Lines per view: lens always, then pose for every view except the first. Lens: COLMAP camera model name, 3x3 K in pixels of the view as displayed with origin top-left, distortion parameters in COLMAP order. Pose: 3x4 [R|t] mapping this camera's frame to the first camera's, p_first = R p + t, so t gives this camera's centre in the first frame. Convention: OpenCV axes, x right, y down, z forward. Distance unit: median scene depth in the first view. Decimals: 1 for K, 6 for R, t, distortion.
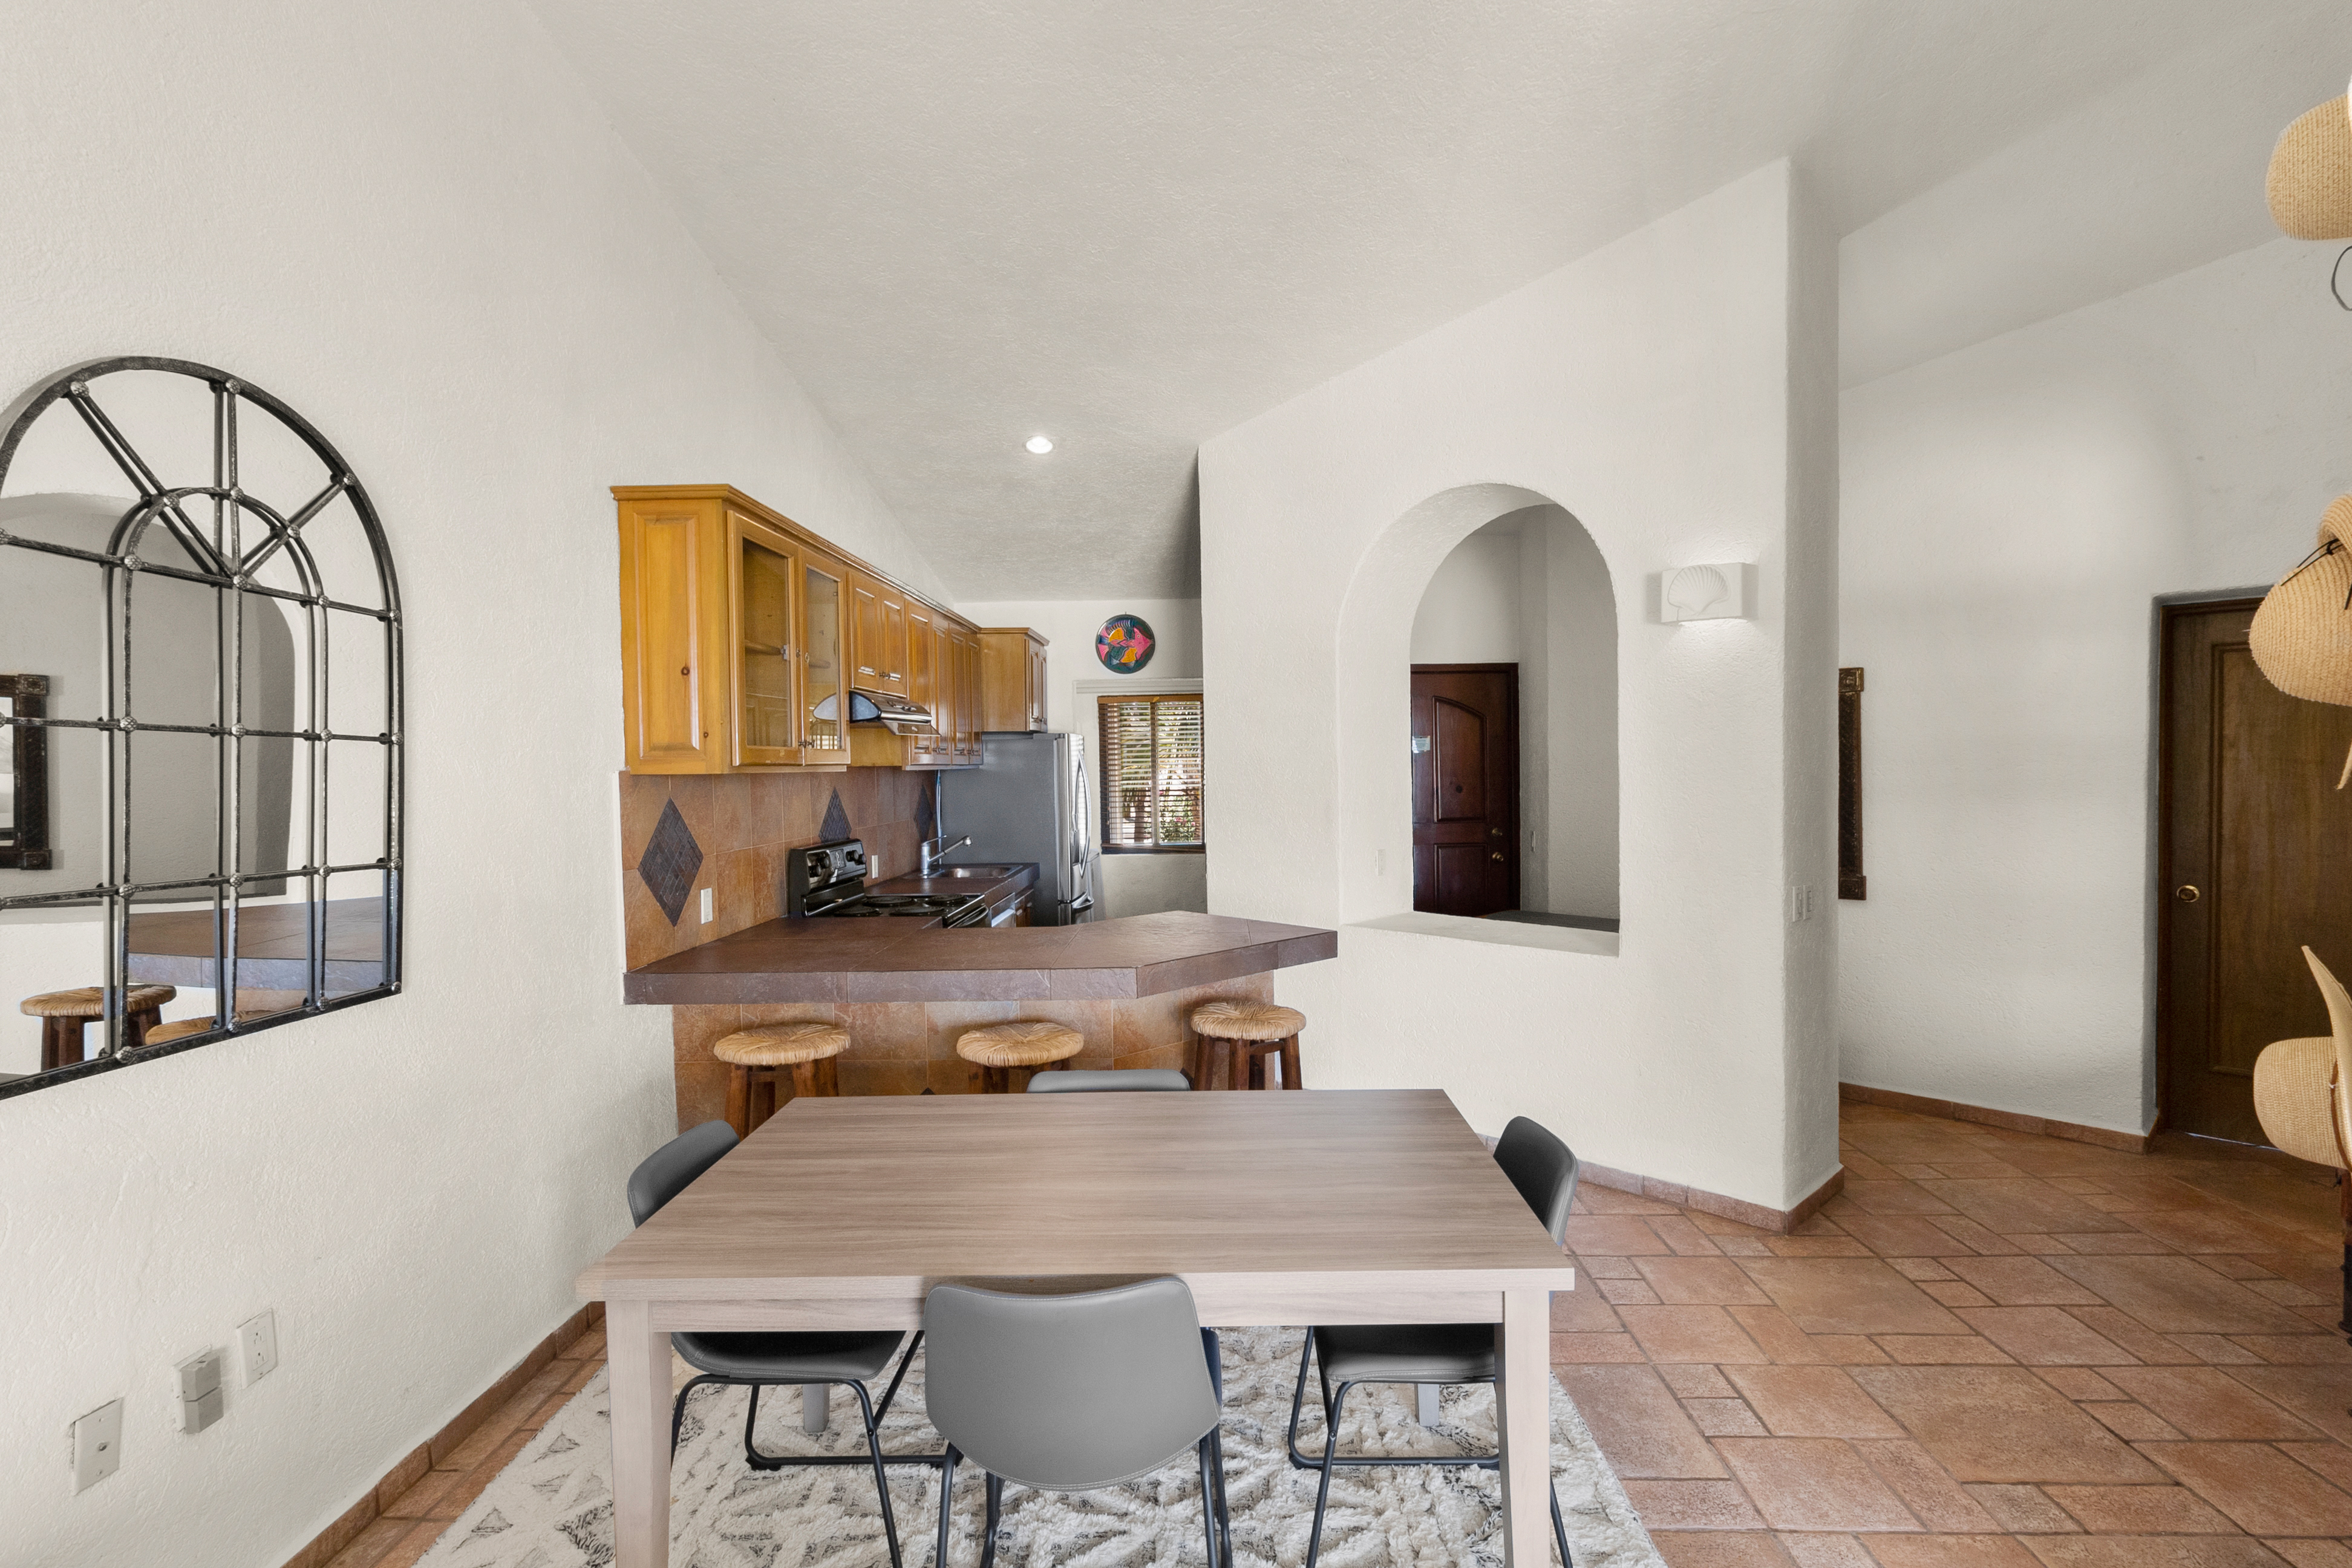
lens RADIAL K [[1104.6, 0, 1184.3], [0, 1104.6, 793.9], [0, 0, 1]] dist [0.002295, 0.000206]
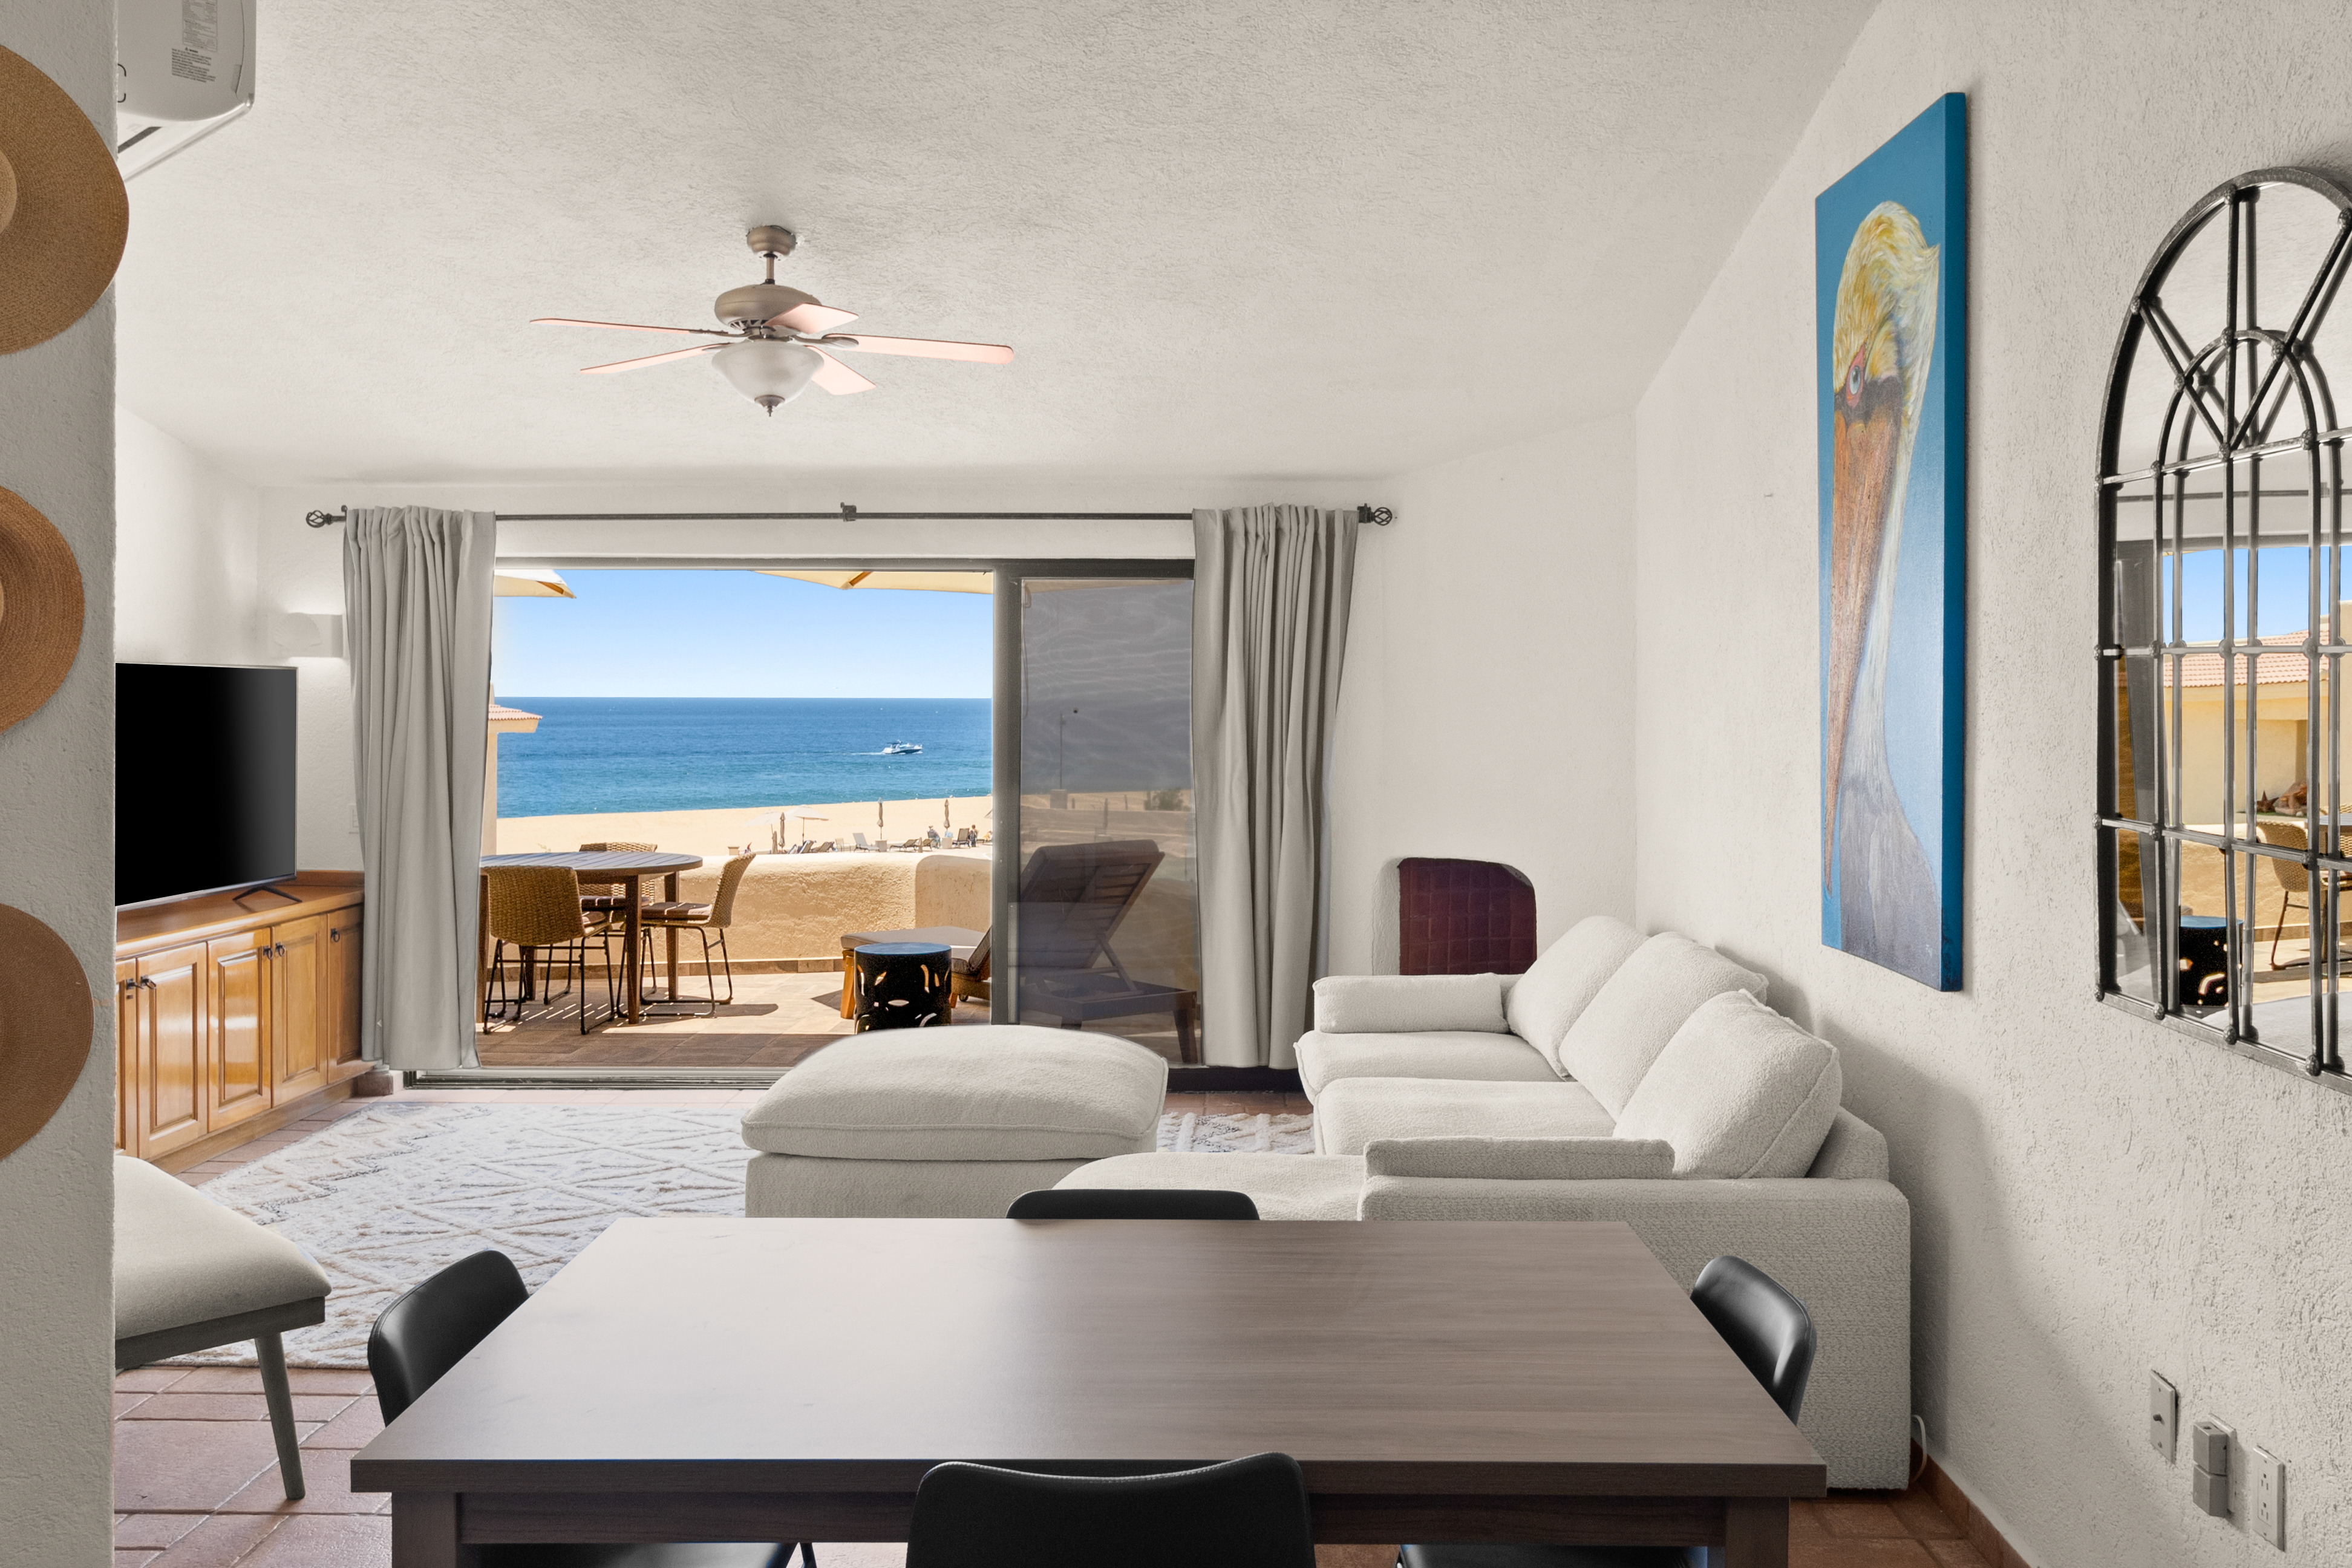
lens RADIAL K [[1868.1, 0, 1169.2], [0, 1868.1, 720.7], [0, 0, 1]] dist [0.007904, -0.005731]
pose [[-0.999862, 0.013347, -0.009912, -0.061639], [0.012923, 0.999048, 0.041660, -0.038515], [0.010459, 0.041526, -0.999083, 1.235731]]
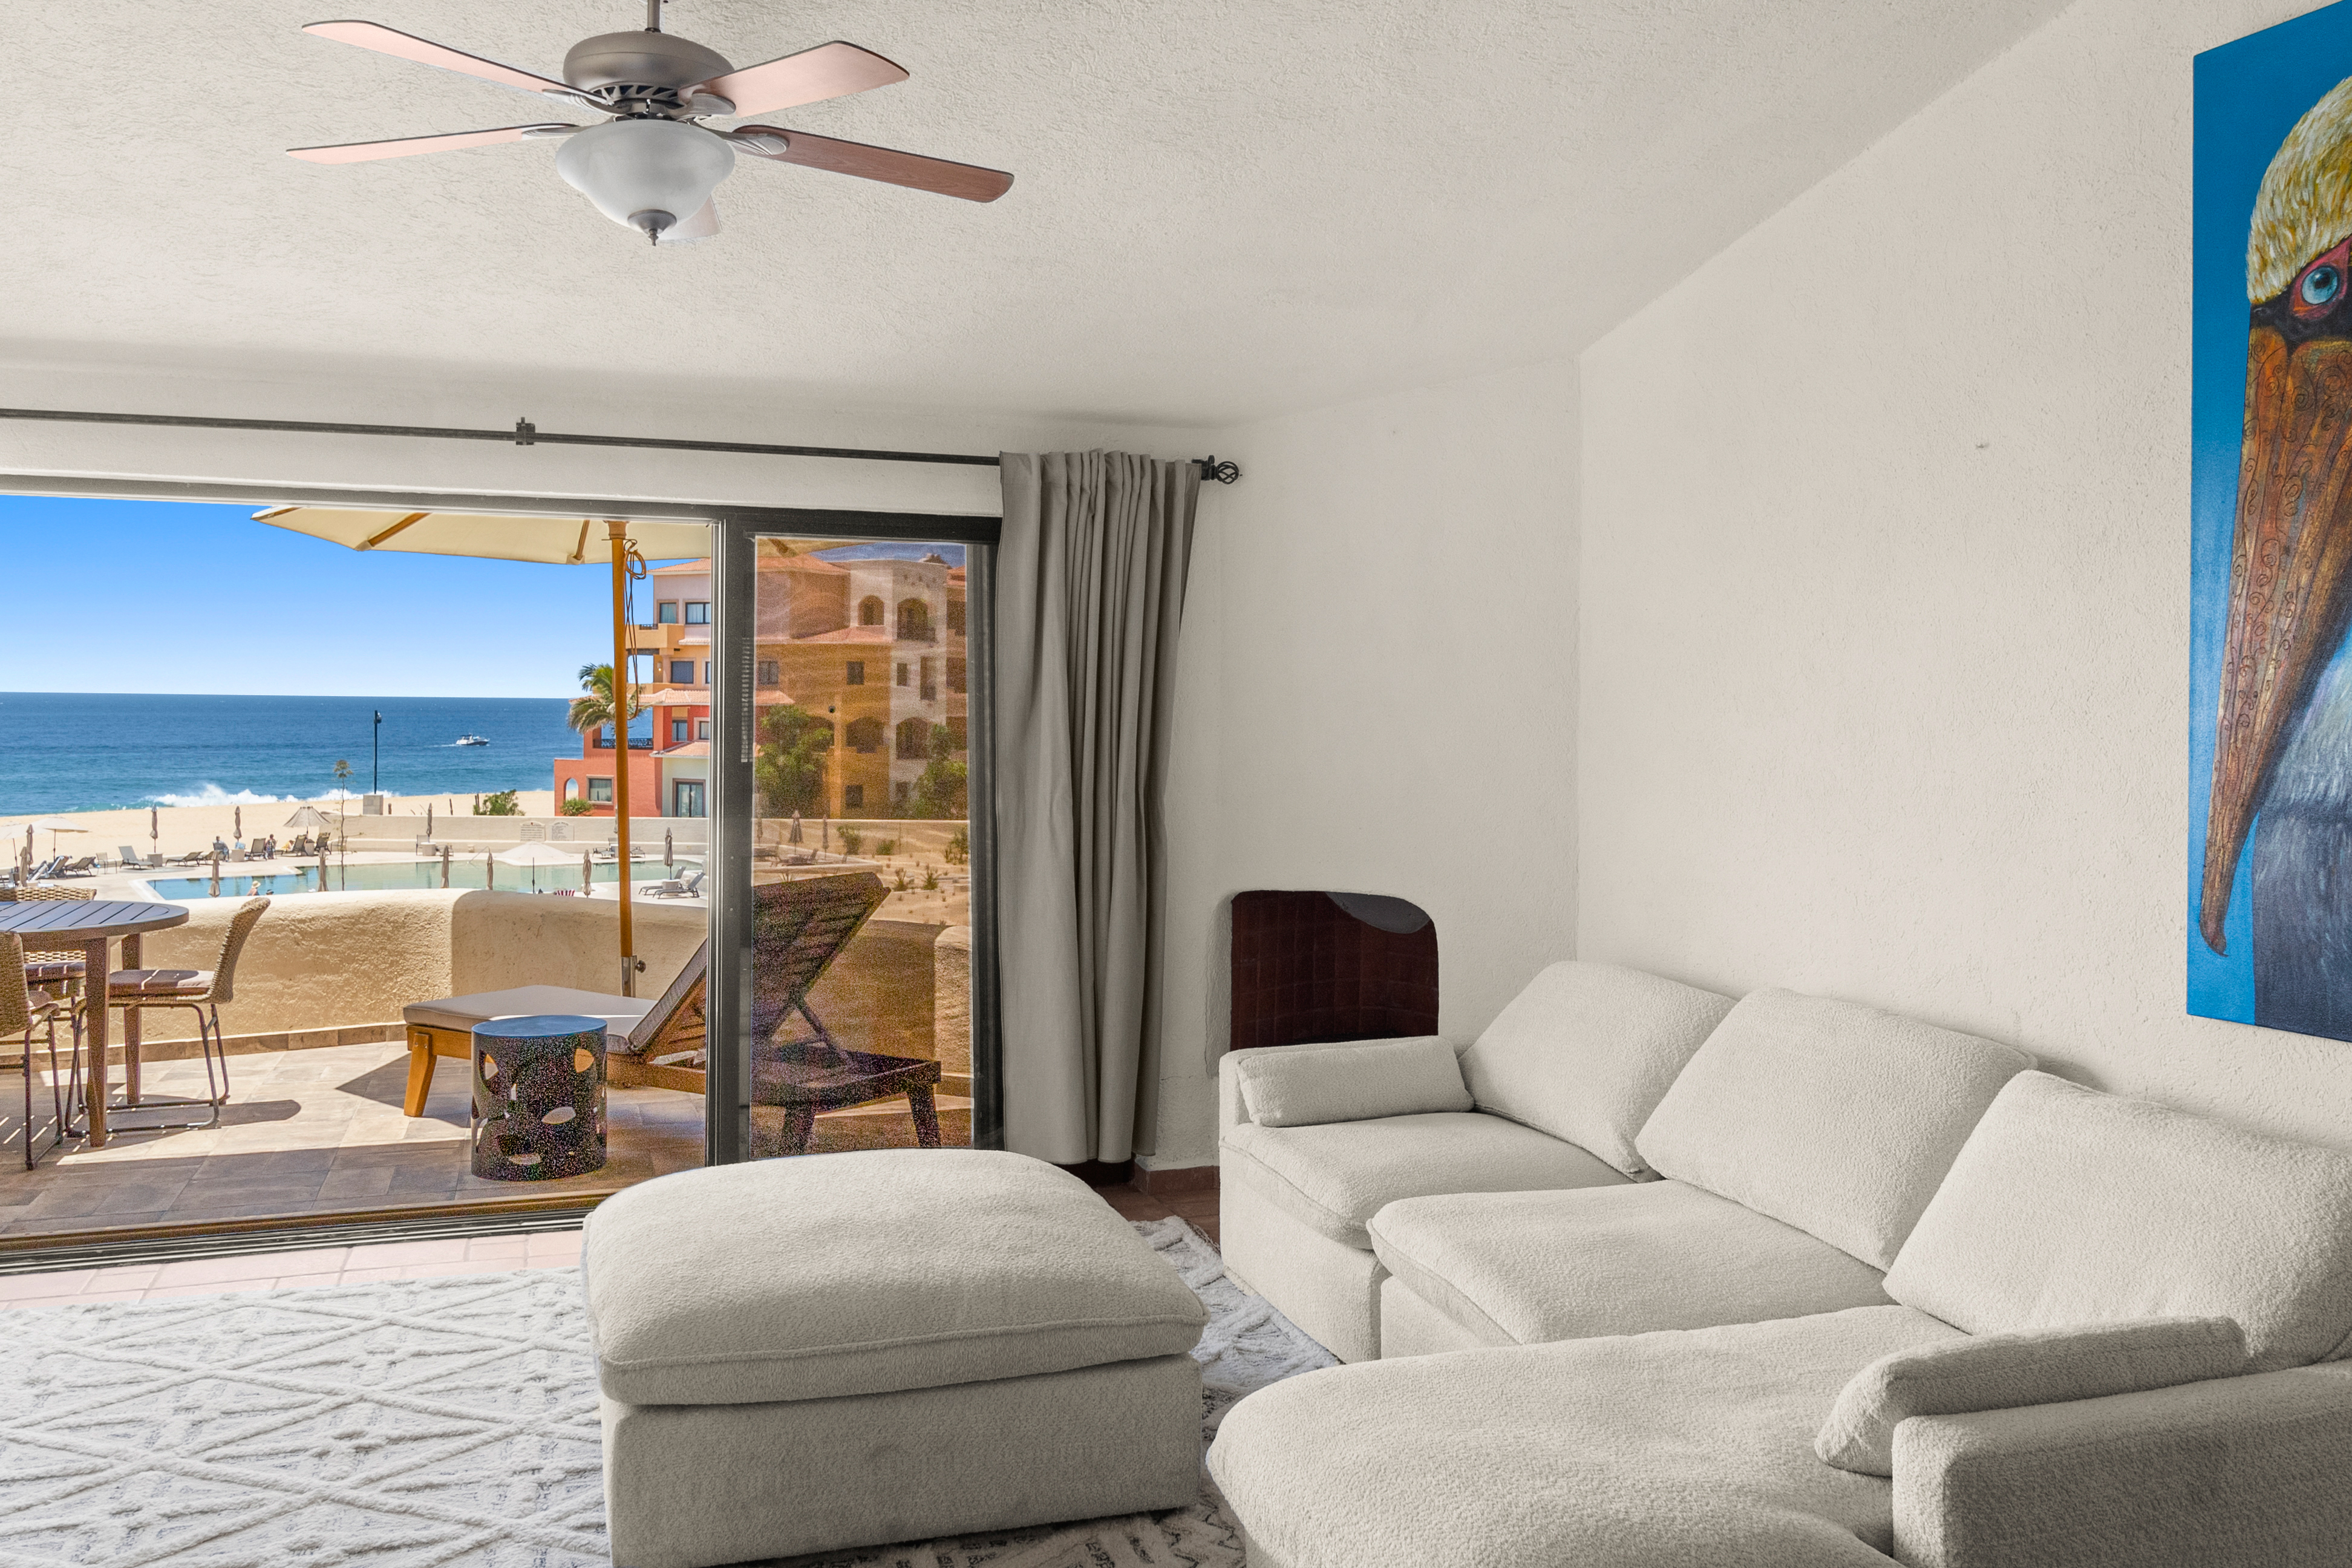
lens RADIAL K [[1868.1, 0, 1169.2], [0, 1868.1, 720.7], [0, 0, 1]] dist [0.007904, -0.005731]
pose [[-0.936128, 0.011497, -0.351471, 0.309866], [-0.004258, 0.999022, 0.044019, -0.026102], [0.351633, 0.042704, -0.935163, 0.745715]]
